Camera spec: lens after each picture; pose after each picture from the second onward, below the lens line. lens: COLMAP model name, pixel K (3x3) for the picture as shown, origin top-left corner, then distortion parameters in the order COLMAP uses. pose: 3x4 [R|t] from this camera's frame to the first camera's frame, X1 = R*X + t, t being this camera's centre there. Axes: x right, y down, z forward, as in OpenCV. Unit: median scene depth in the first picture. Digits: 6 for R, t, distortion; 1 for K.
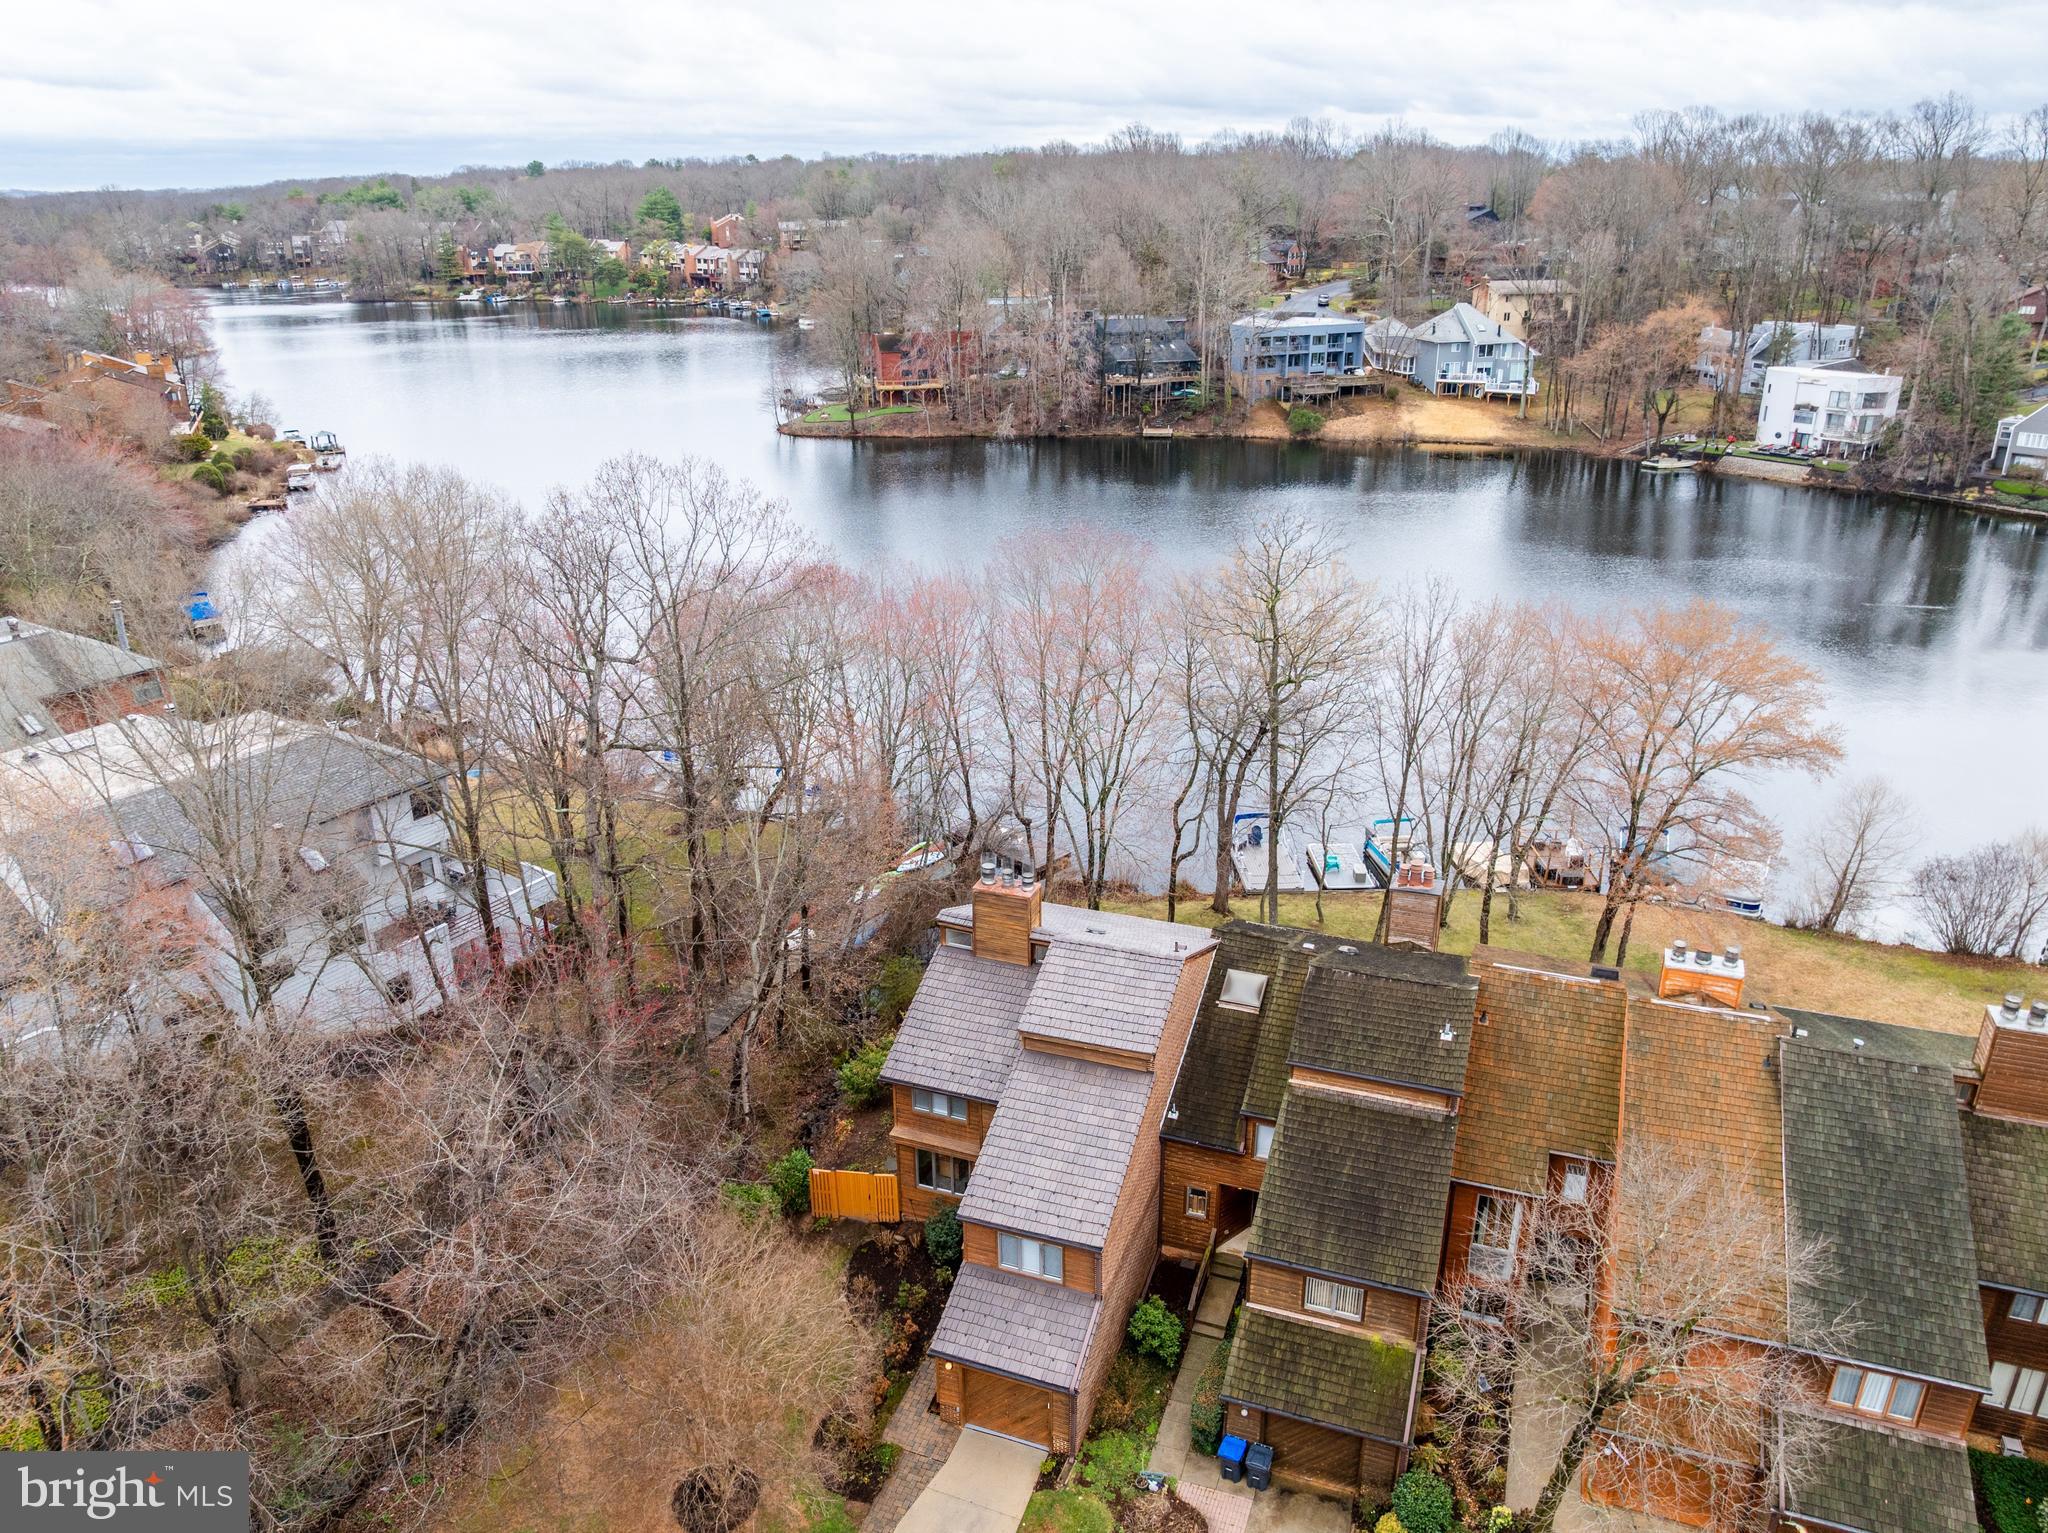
lens RADIAL K [[1444.9, 0, 1024.0], [0, 1444.9, 766.5], [0, 0, 1]] dist [-0.040806, 0.000447]
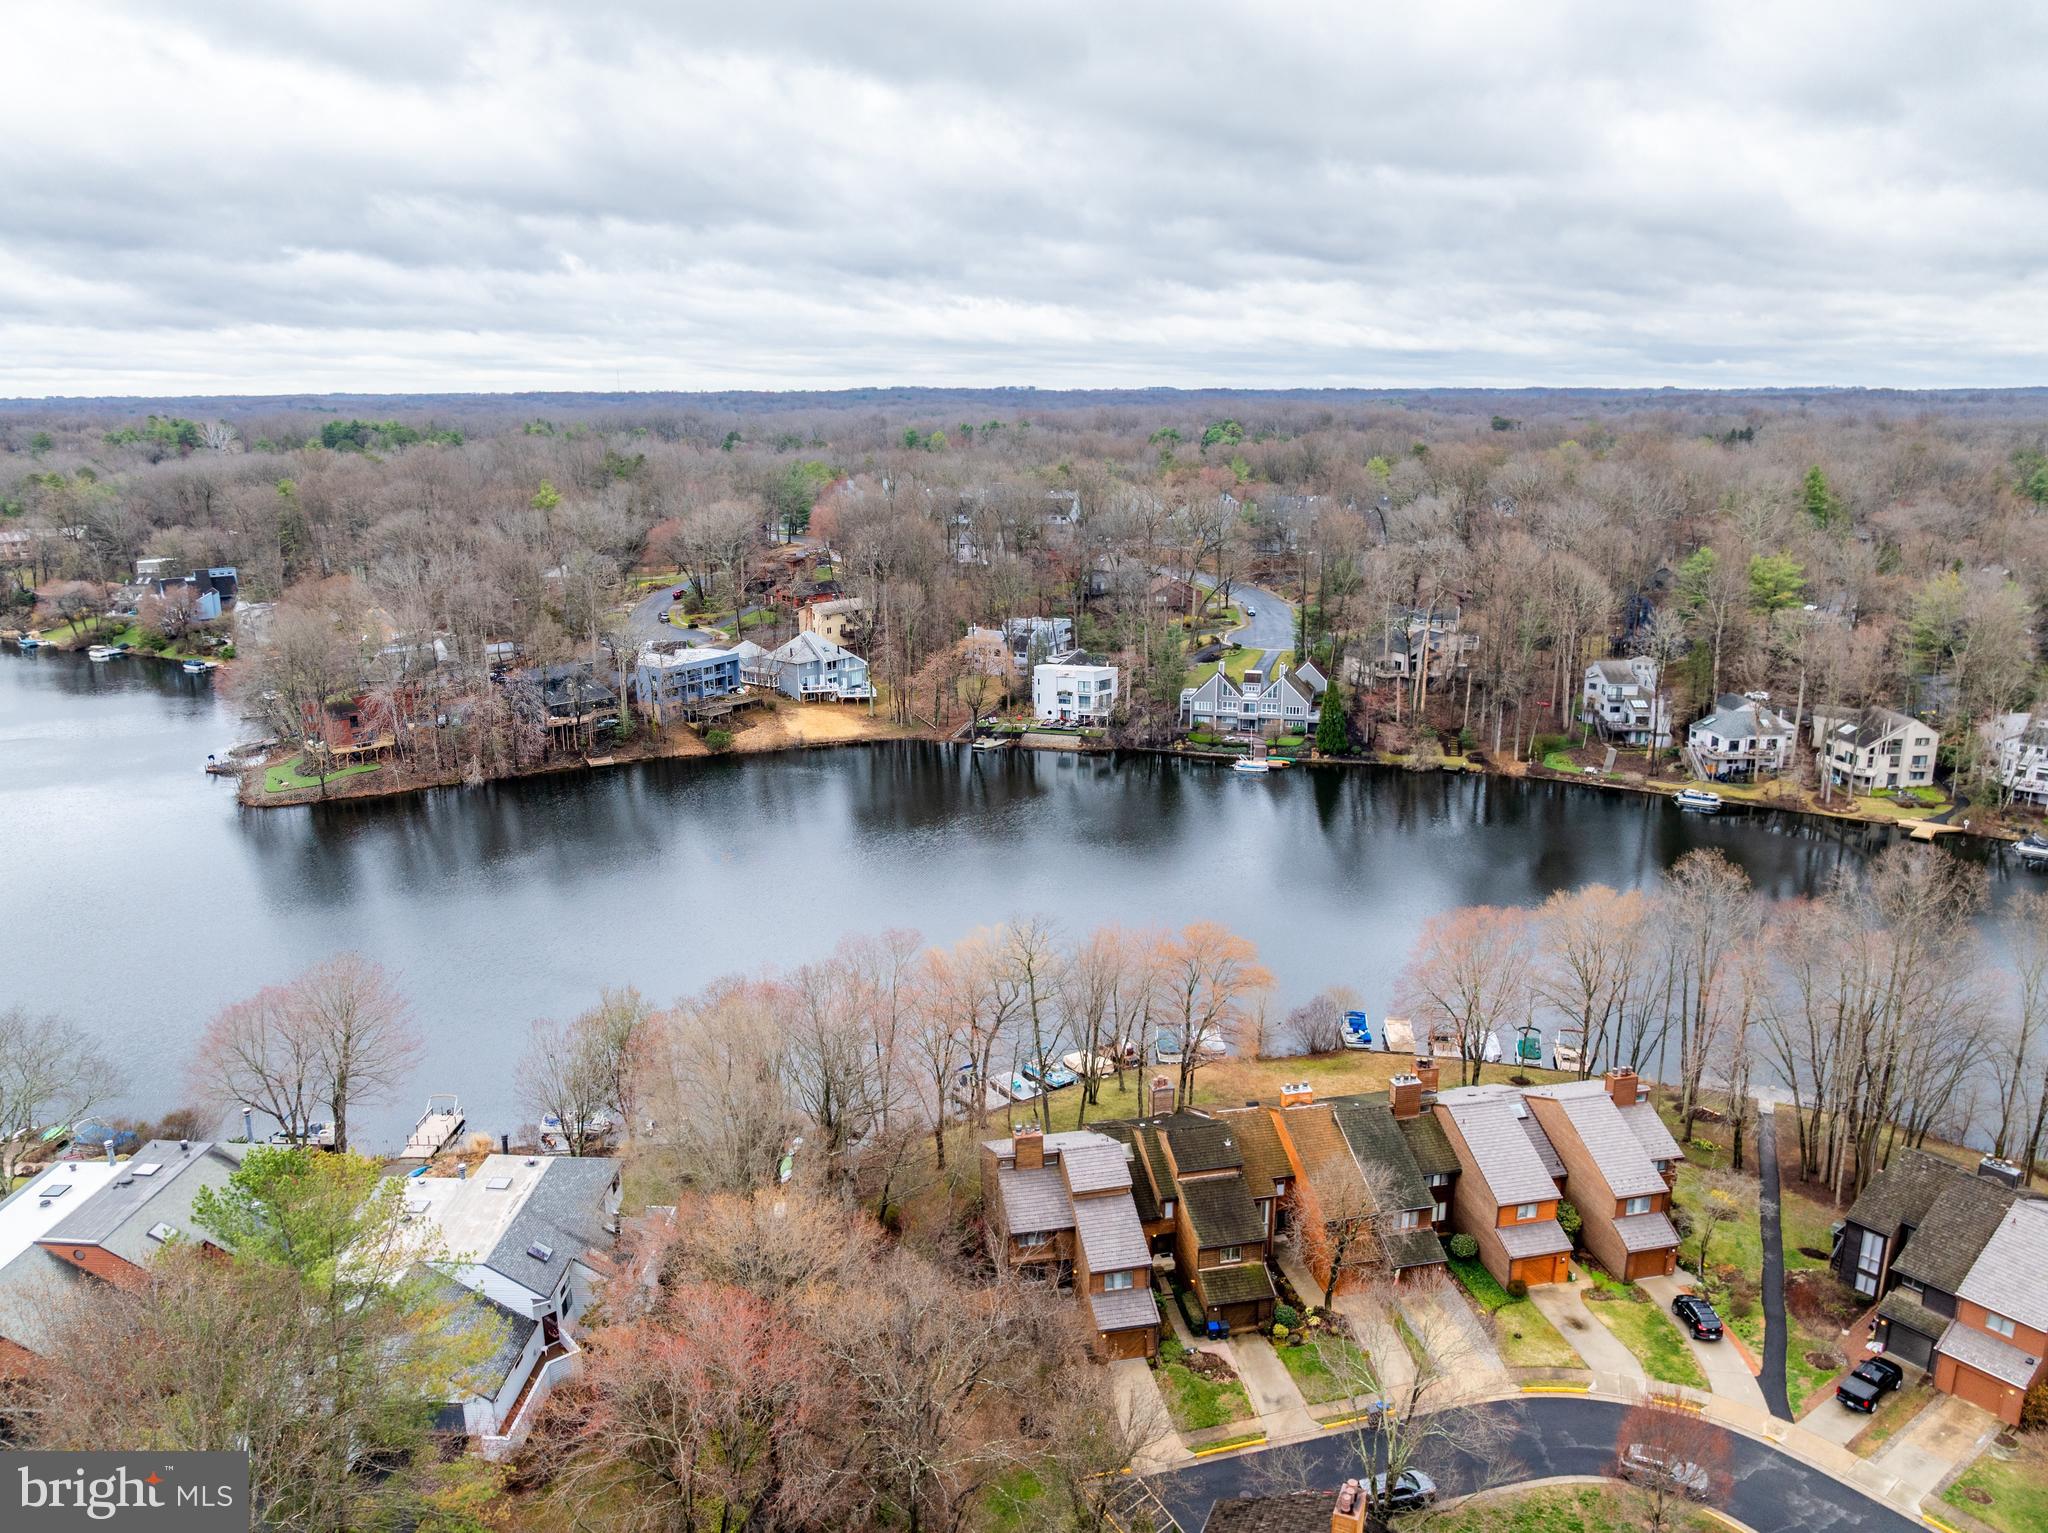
lens RADIAL K [[1441.1, 0, 1026.3], [0, 1441.1, 770.0], [0, 0, 1]] dist [-0.005563, -0.078654]
pose [[0.845836, -0.132044, 0.516842, -0.228302], [0.199474, 0.976883, -0.076872, -0.061328], [-0.494743, 0.168117, 0.852623, -0.202089]]
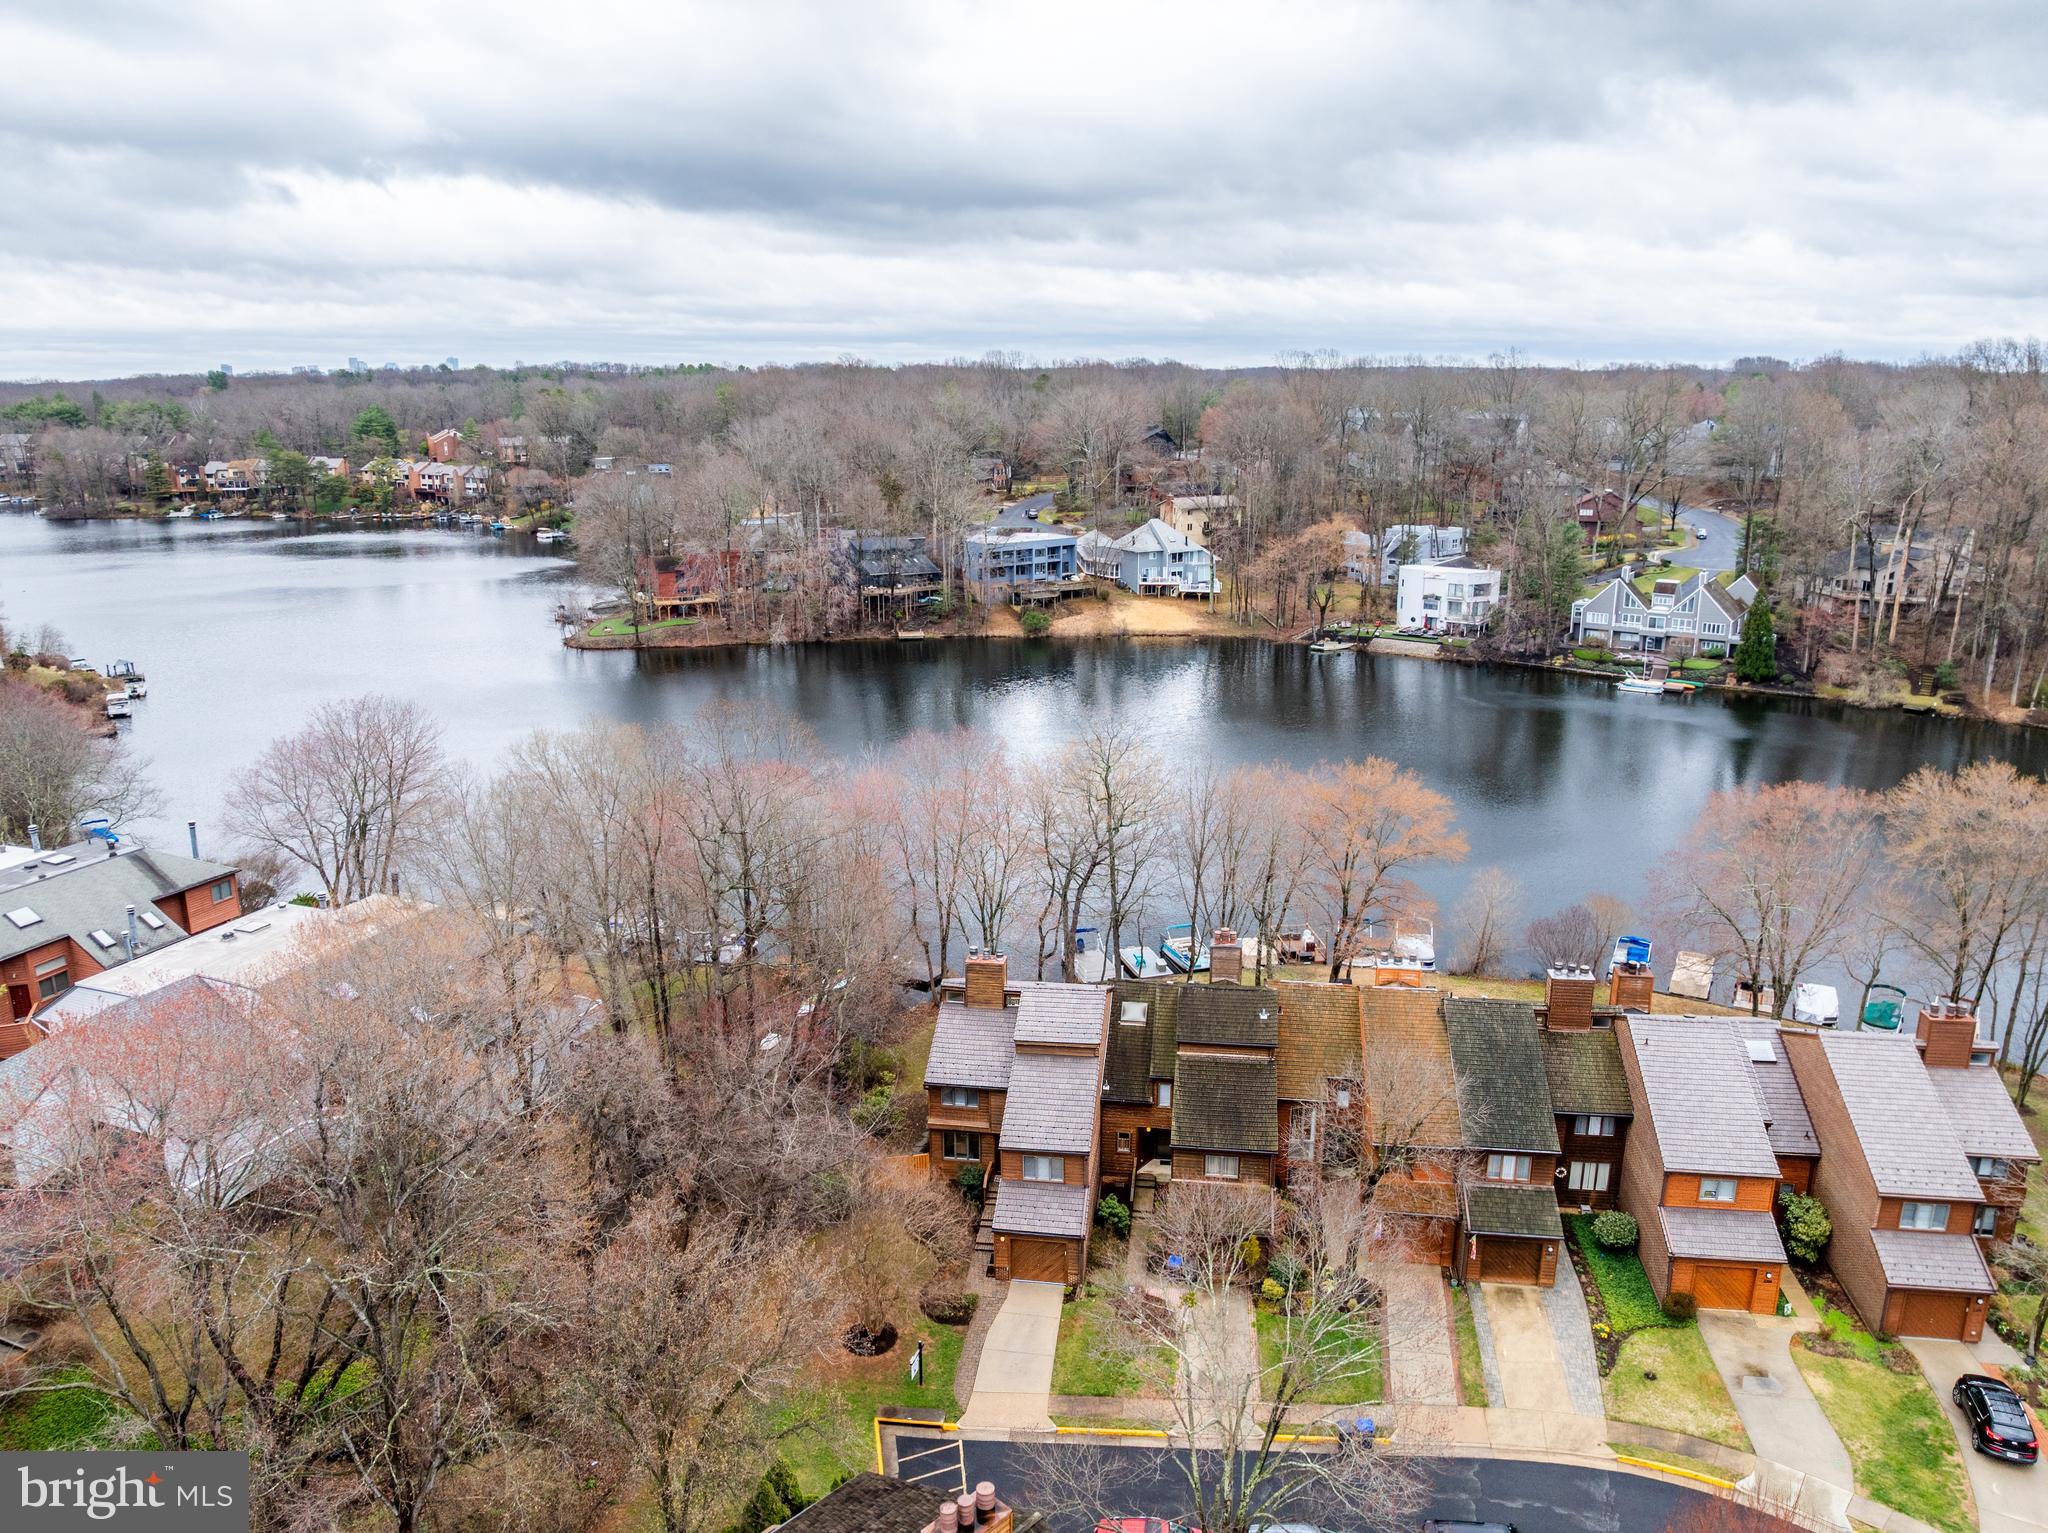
lens RADIAL K [[1444.9, 0, 1024.0], [0, 1444.9, 766.5], [0, 0, 1]] dist [-0.040806, 0.000447]
pose [[0.977139, -0.051816, 0.206192, -0.061733], [0.077030, 0.990235, -0.116197, 0.012975], [-0.198157, 0.129424, 0.971588, -0.124411]]
